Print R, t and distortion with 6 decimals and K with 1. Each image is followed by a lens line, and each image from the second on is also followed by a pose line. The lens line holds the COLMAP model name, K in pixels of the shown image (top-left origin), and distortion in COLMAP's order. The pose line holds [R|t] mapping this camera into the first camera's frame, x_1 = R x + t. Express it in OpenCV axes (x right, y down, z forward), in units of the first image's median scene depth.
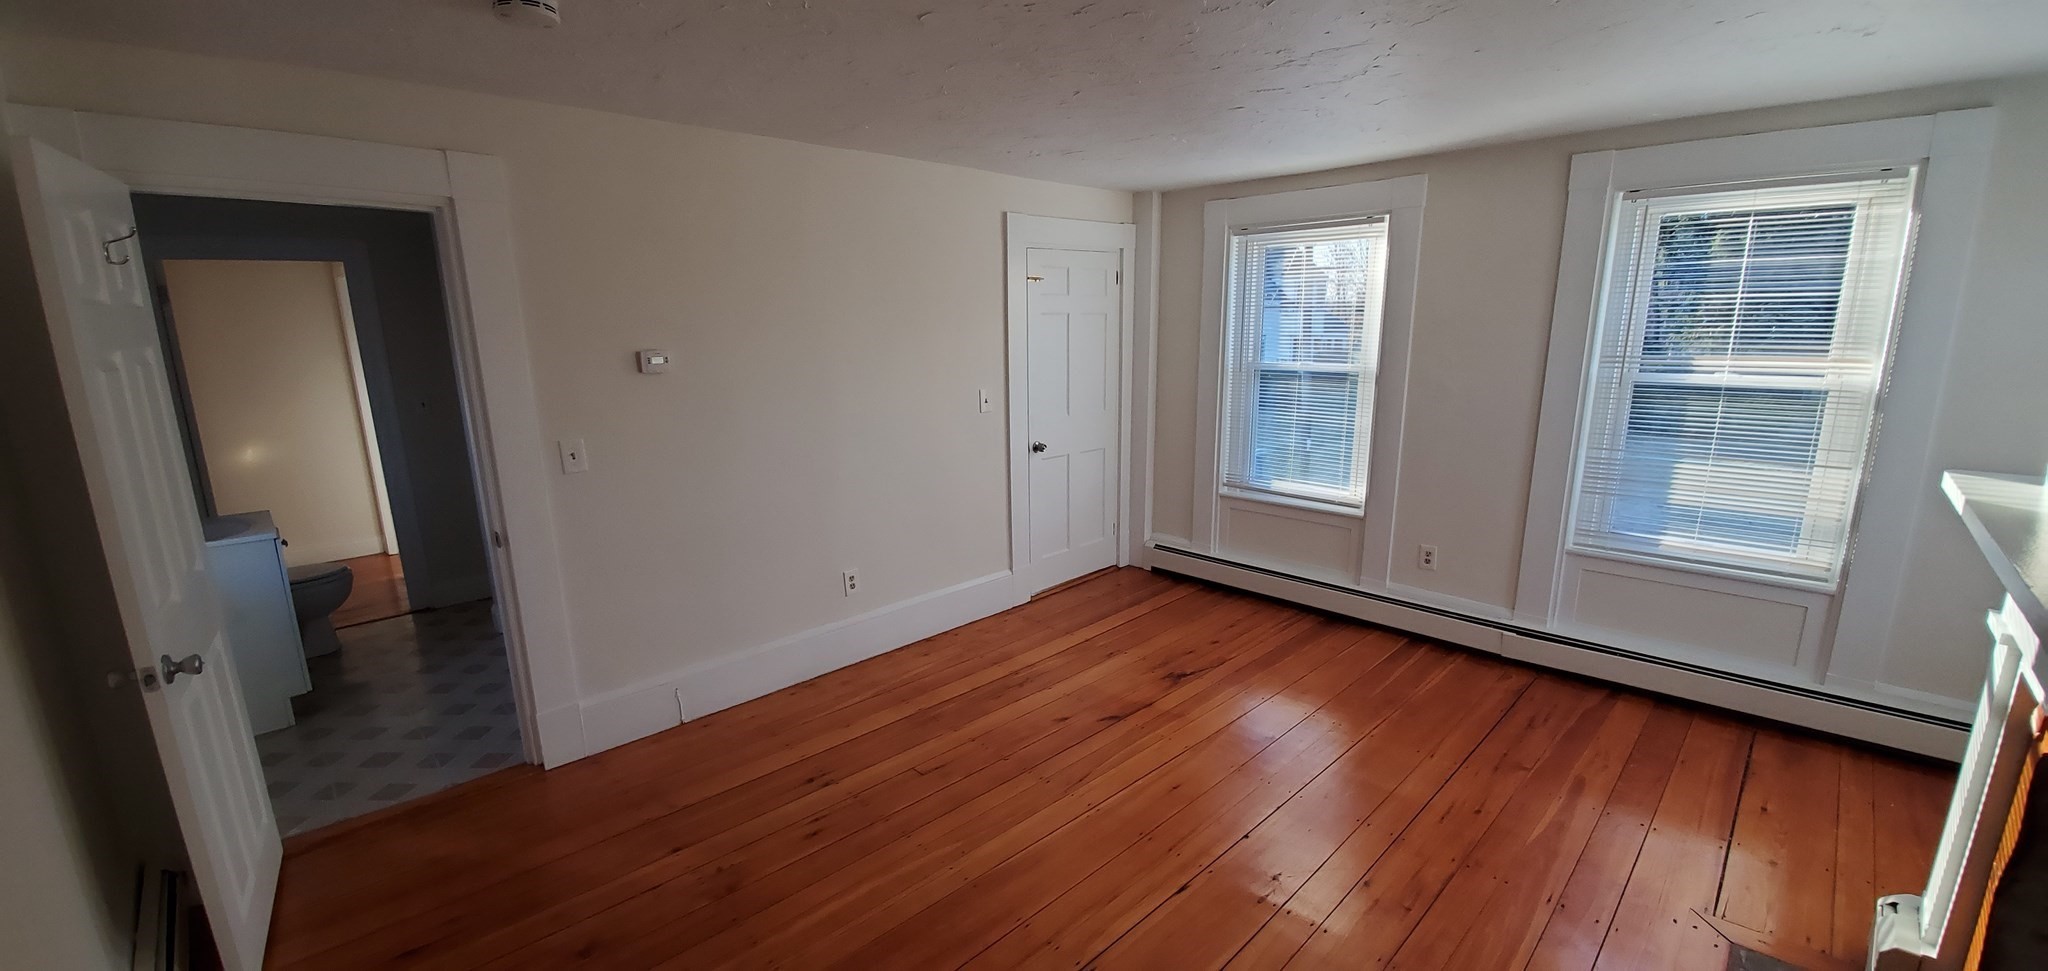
lens RADIAL K [[804.7, 0, 1028.7], [0, 804.7, 502.3], [0, 0, 1]] dist [0.018504, -0.017000]
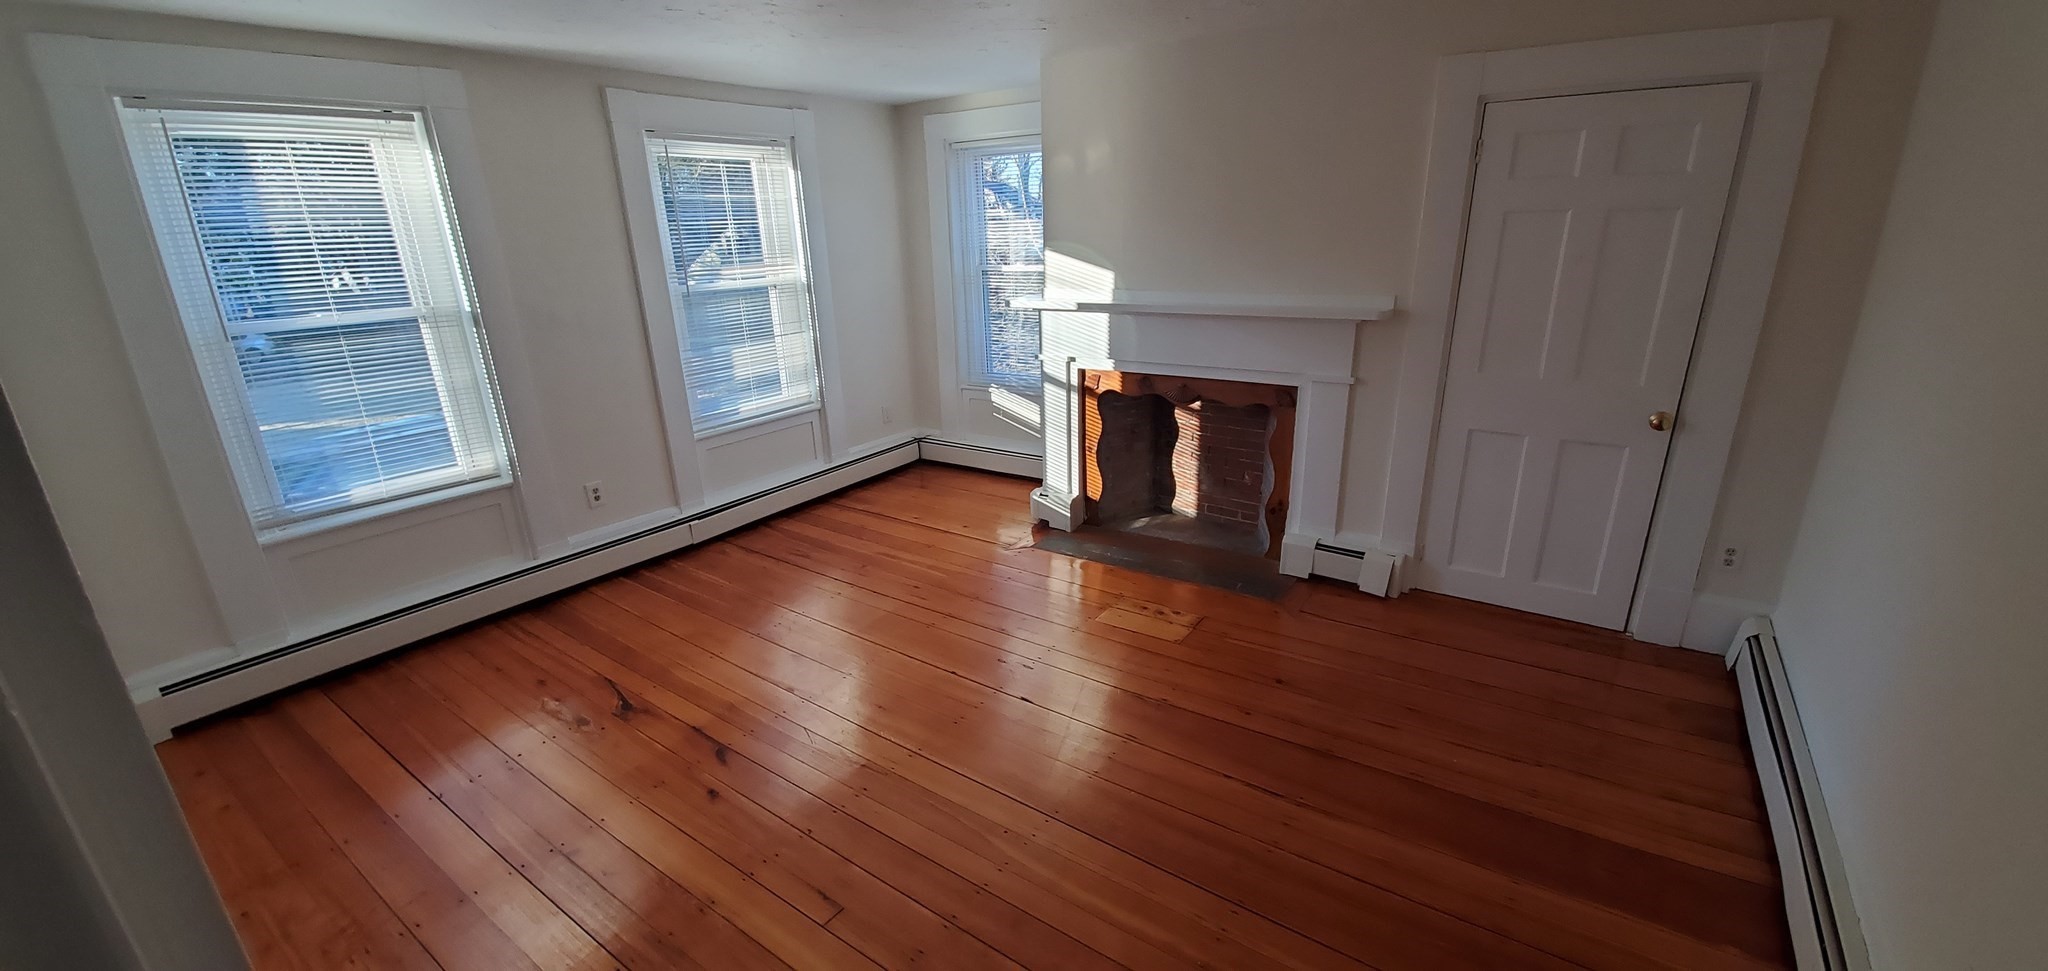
lens RADIAL K [[804.7, 0, 1028.7], [0, 804.7, 502.3], [0, 0, 1]] dist [0.018504, -0.017000]
pose [[-0.171369, -0.308264, 0.935738, -0.603008], [0.242109, 0.907486, 0.343296, -0.155147], [-0.954995, 0.285381, -0.080882, 0.690051]]
